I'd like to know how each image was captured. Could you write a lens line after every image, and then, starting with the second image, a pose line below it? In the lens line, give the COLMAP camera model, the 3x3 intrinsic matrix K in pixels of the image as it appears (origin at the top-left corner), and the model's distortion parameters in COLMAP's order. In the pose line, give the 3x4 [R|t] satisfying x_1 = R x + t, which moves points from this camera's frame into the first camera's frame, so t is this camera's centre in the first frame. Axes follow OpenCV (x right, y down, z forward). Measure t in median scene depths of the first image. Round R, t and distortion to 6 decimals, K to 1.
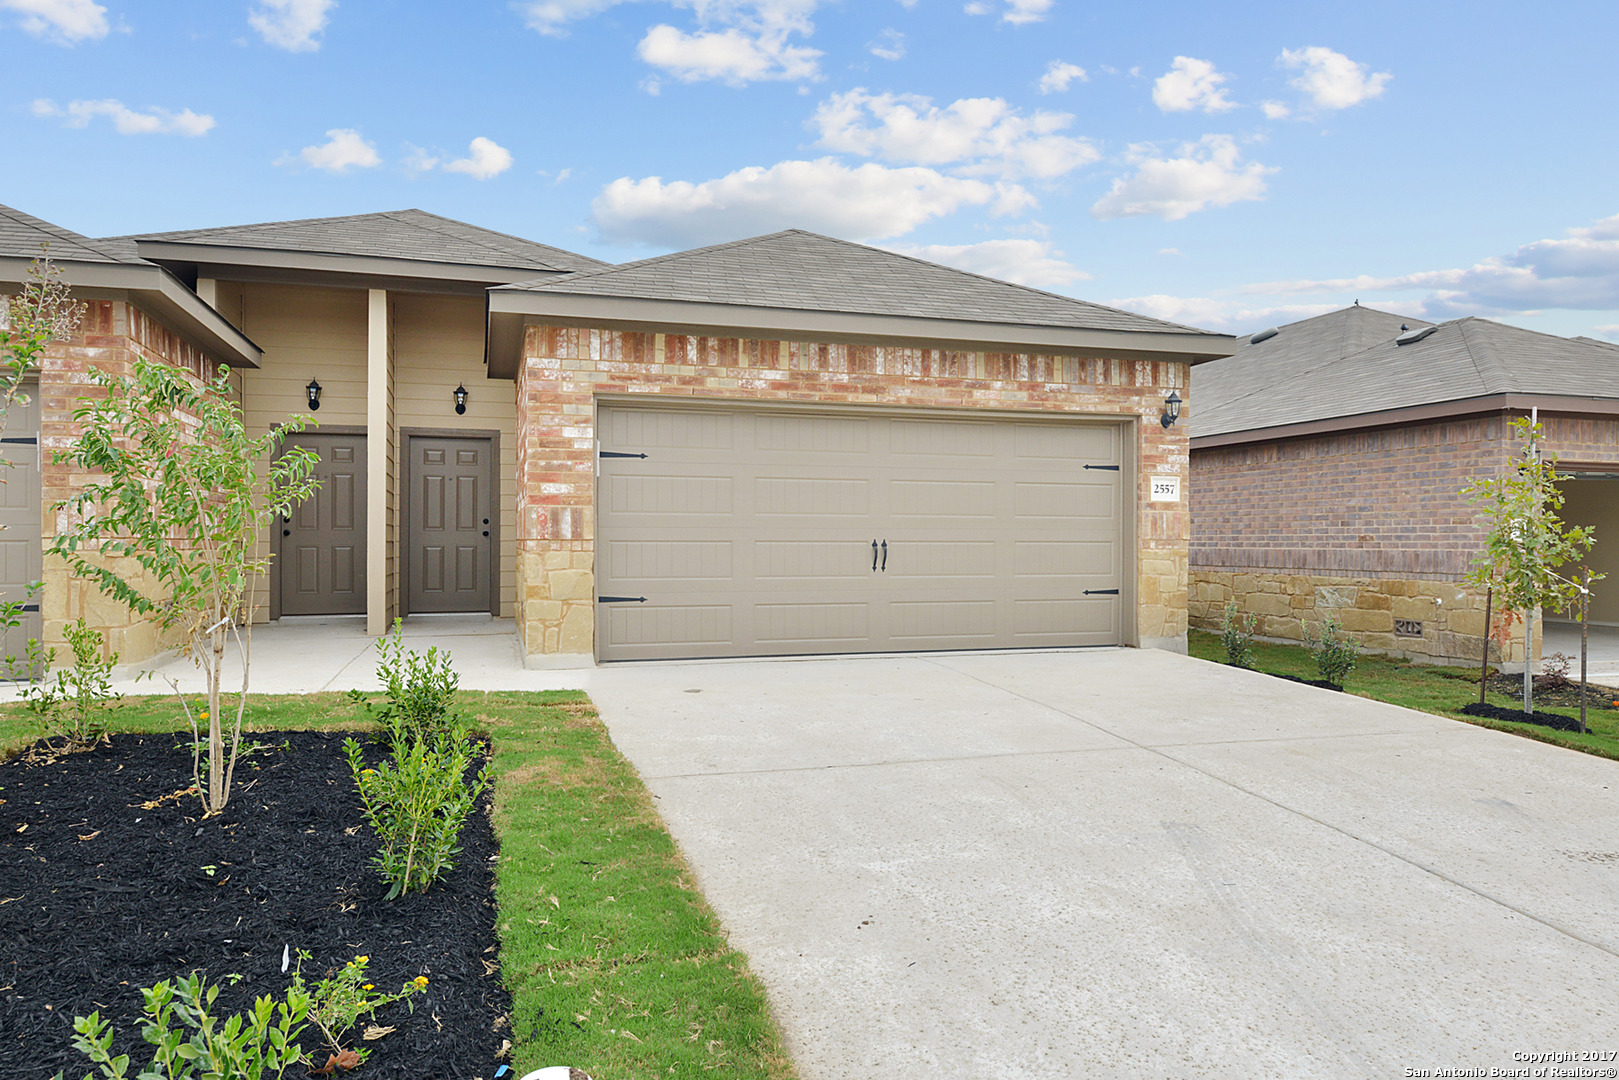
lens RADIAL K [[1124.8, 0, 803.3], [0, 1124.8, 546.9], [0, 0, 1]] dist [0.000372, -0.000995]
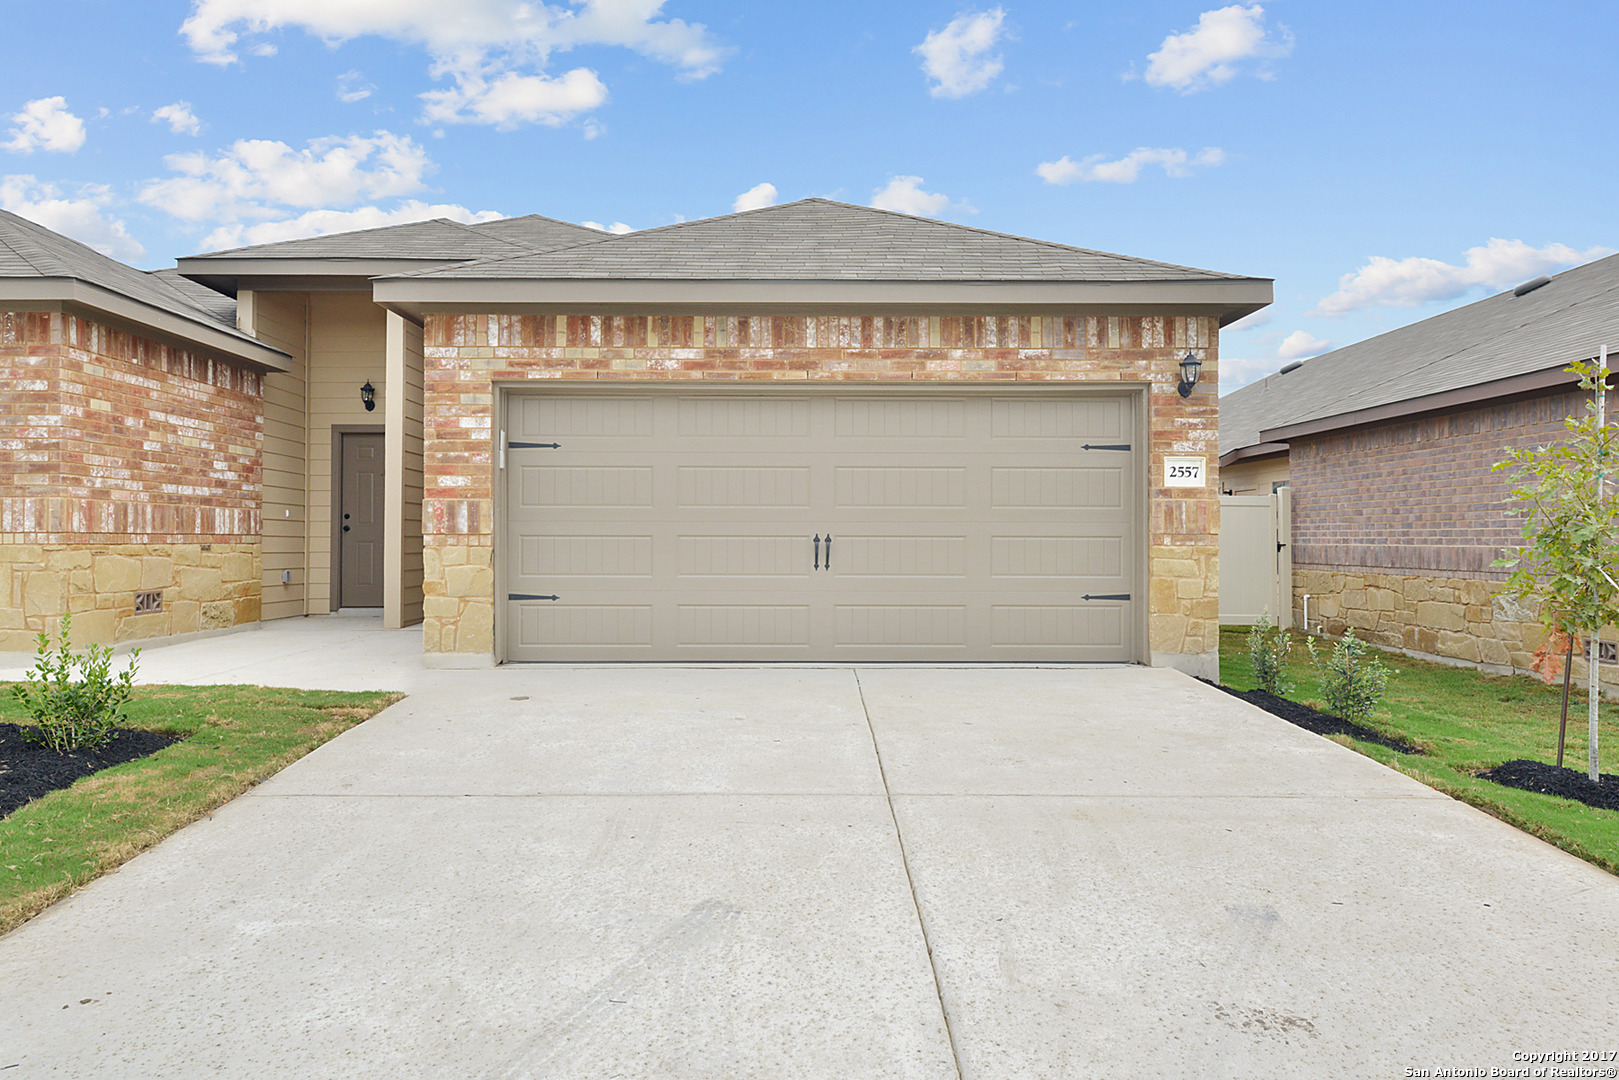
lens RADIAL K [[1124.8, 0, 808.1], [0, 1124.8, 527.0], [0, 0, 1]] dist [0.000372, -0.000995]
pose [[0.956483, -0.002966, -0.291774, 0.327568], [-0.001718, 0.999874, -0.015796, 0.001980], [0.291784, 0.015610, 0.956357, 0.154681]]
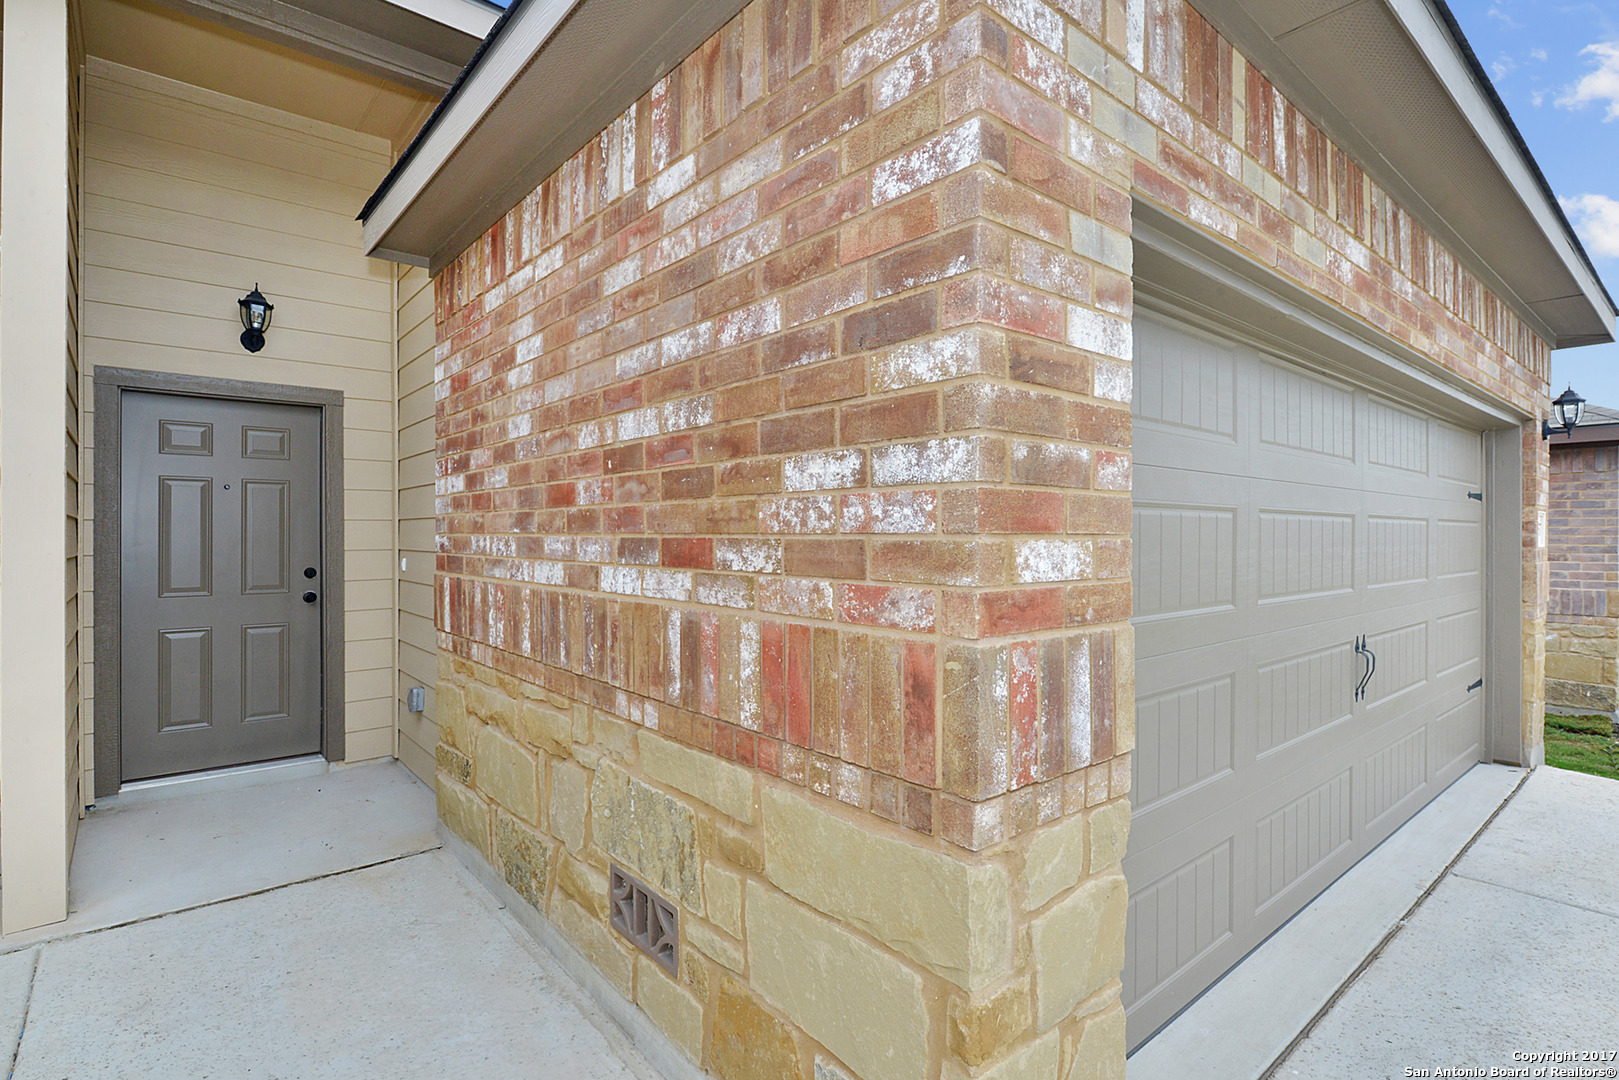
lens RADIAL K [[810.9, 0, 815.6], [0, 810.9, 534.2], [0, 0, 1]] dist [-0.002942, -0.001326]
pose [[0.911903, -0.001335, 0.410404, -0.310827], [0.002670, 0.999993, -0.002680, -0.052933], [-0.410398, 0.003539, 0.911900, 0.803009]]
